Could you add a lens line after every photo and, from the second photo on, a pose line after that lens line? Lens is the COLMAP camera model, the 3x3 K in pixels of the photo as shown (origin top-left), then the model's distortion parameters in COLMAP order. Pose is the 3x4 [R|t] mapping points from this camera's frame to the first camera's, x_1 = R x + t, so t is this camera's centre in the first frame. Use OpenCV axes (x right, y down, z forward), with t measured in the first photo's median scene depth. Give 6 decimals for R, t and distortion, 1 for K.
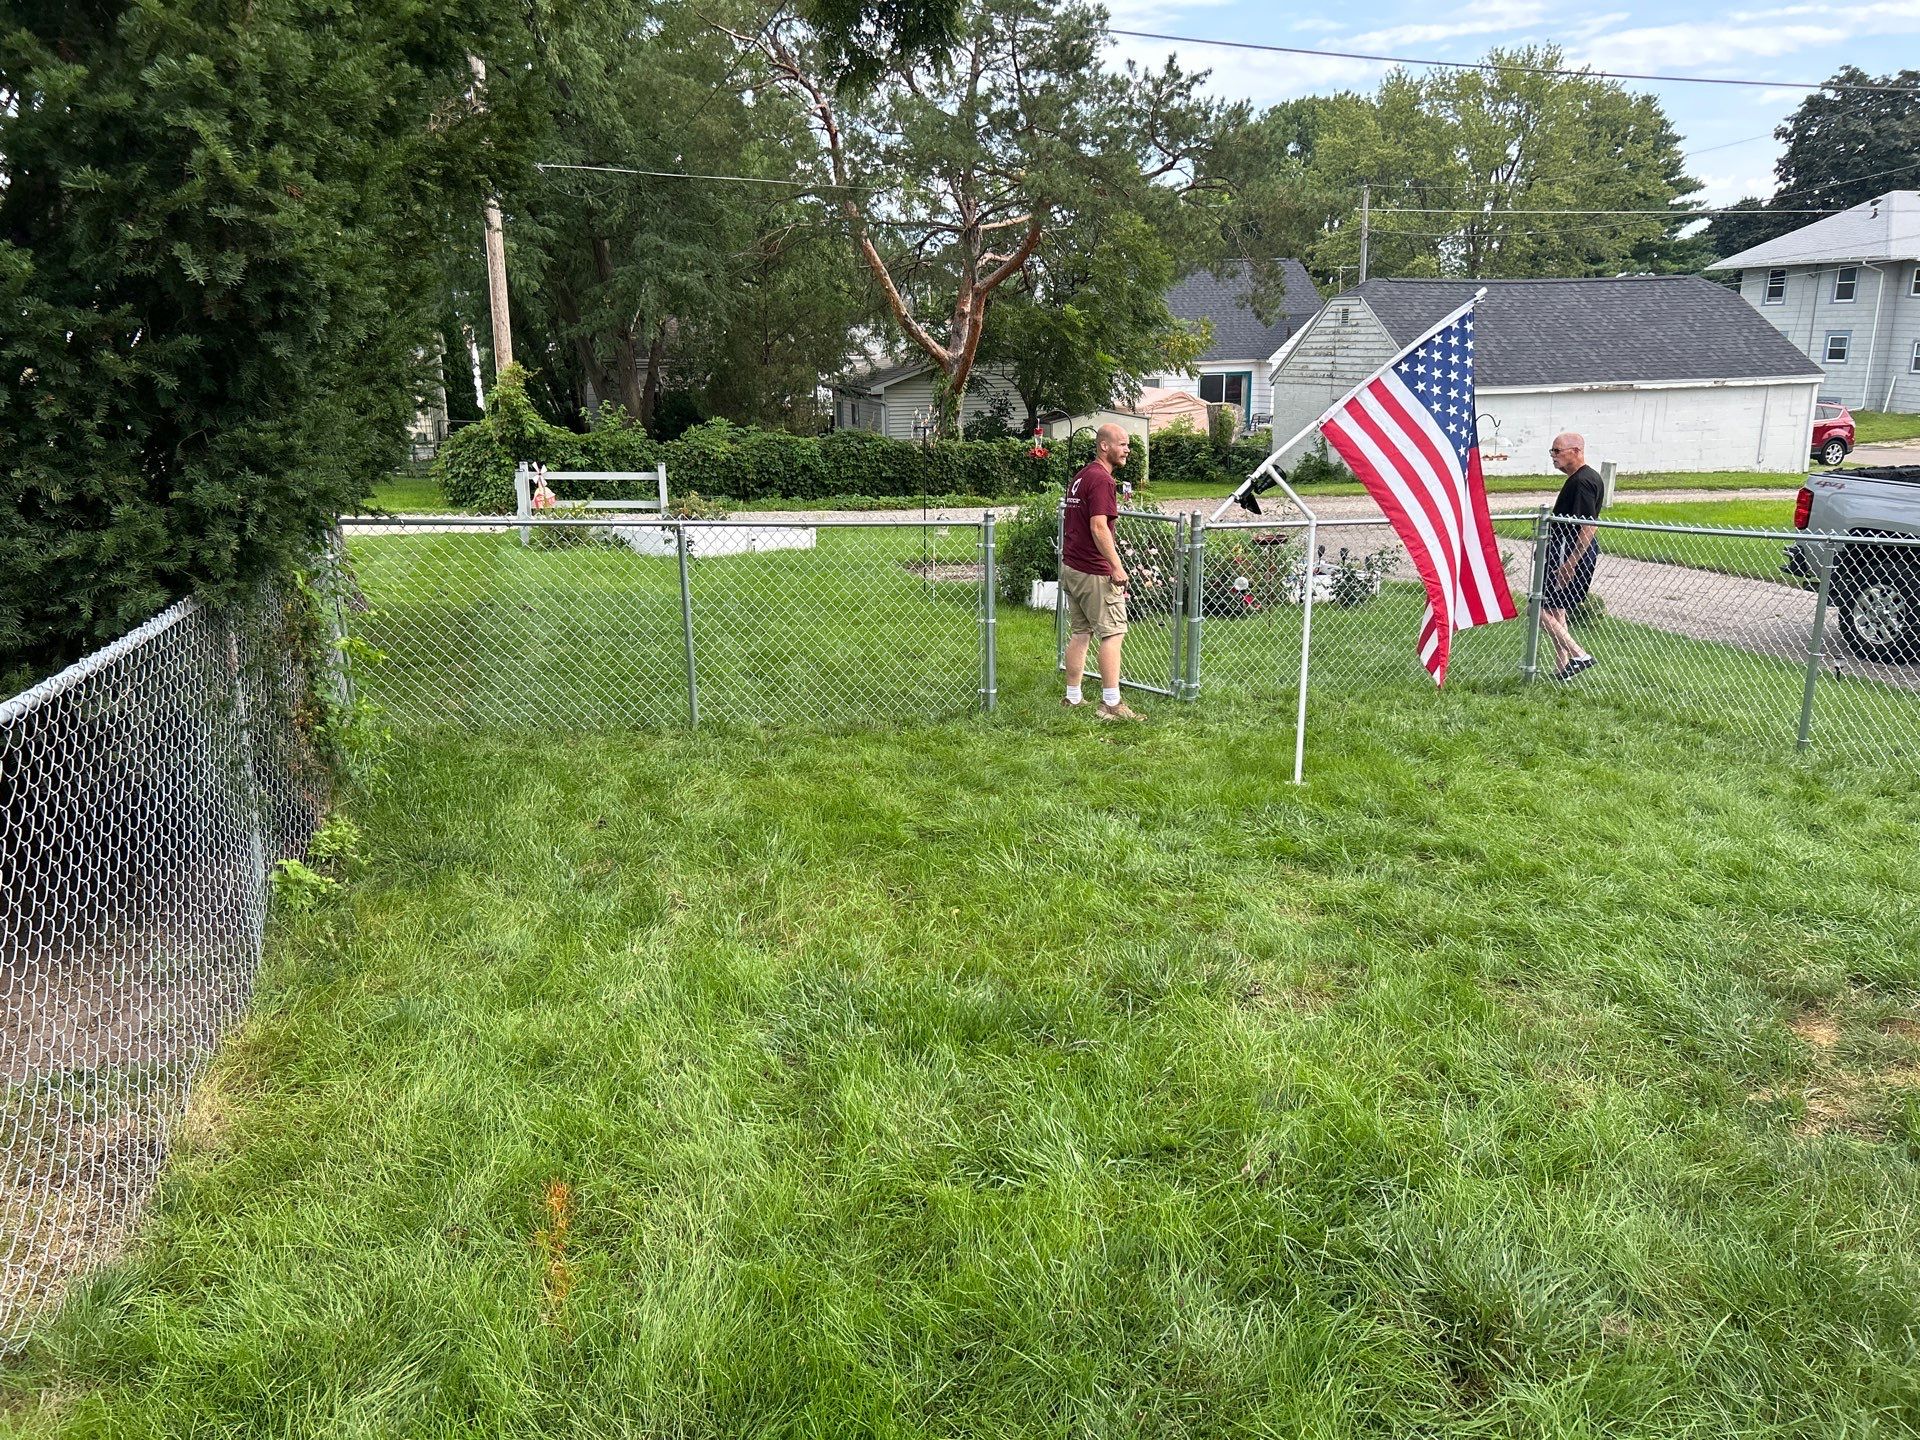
lens RADIAL K [[1455.7, 0, 957.2], [0, 1455.7, 734.4], [0, 0, 1]] dist [0.030902, -0.014343]
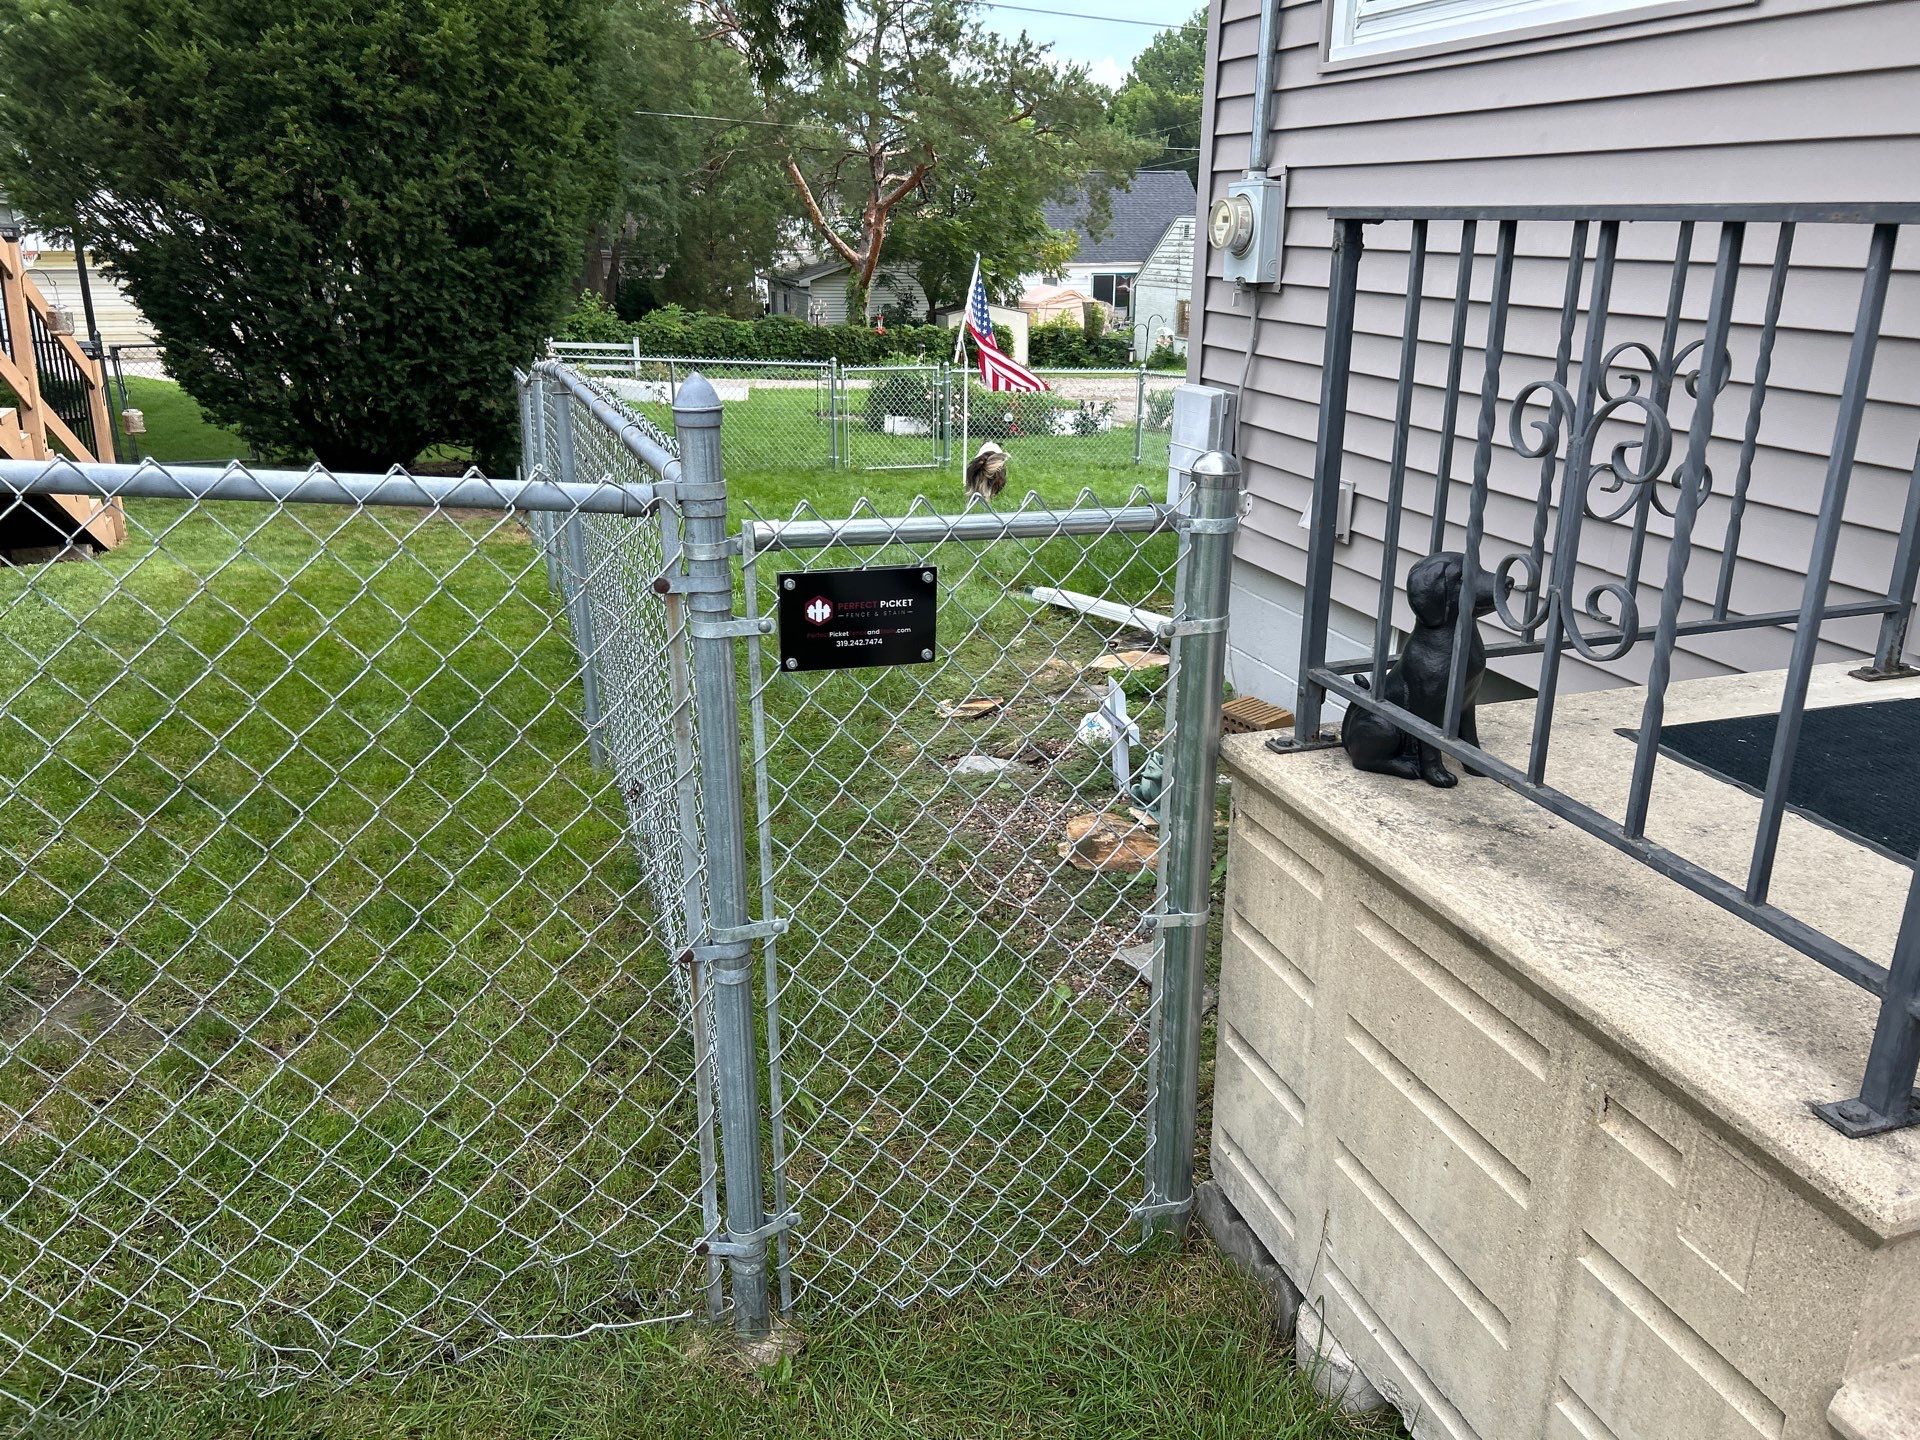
lens RADIAL K [[1455.7, 0, 957.2], [0, 1455.7, 734.4], [0, 0, 1]] dist [0.030902, -0.014343]
pose [[0.999150, 0.011122, 0.039702, 0.034625], [-0.013882, 0.997455, 0.069932, 0.061342], [-0.038824, -0.070424, 0.996761, -0.288928]]
